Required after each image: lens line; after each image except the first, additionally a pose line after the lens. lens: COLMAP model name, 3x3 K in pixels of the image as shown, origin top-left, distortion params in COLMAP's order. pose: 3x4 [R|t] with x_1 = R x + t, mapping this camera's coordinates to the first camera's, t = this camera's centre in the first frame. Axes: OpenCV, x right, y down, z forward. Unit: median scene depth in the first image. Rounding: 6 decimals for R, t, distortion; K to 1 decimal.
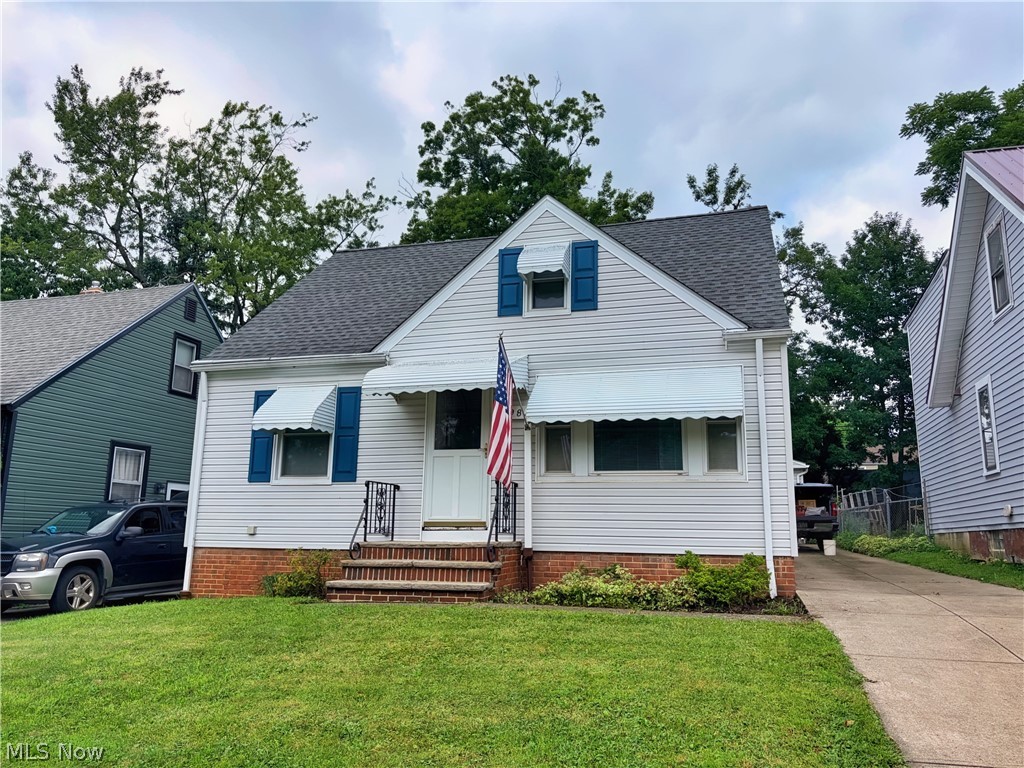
lens RADIAL K [[767.0, 0, 510.9], [0, 767.0, 384.7], [0, 0, 1]] dist [0.022059, -0.007631]
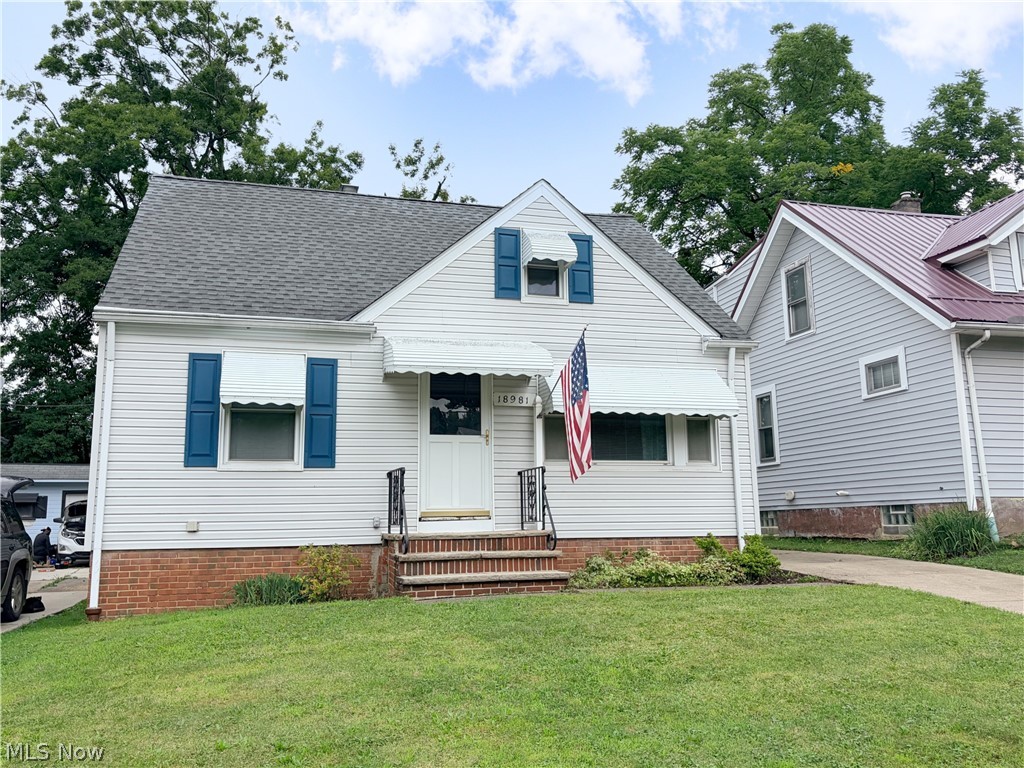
lens RADIAL K [[854.2, 0, 514.4], [0, 854.2, 382.4], [0, 0, 1]] dist [0.042696, -0.027515]
pose [[0.854458, 0.061903, 0.515820, -0.535516], [-0.076024, 0.997086, 0.006273, 0.007878], [-0.513929, -0.044575, 0.856674, 0.064269]]
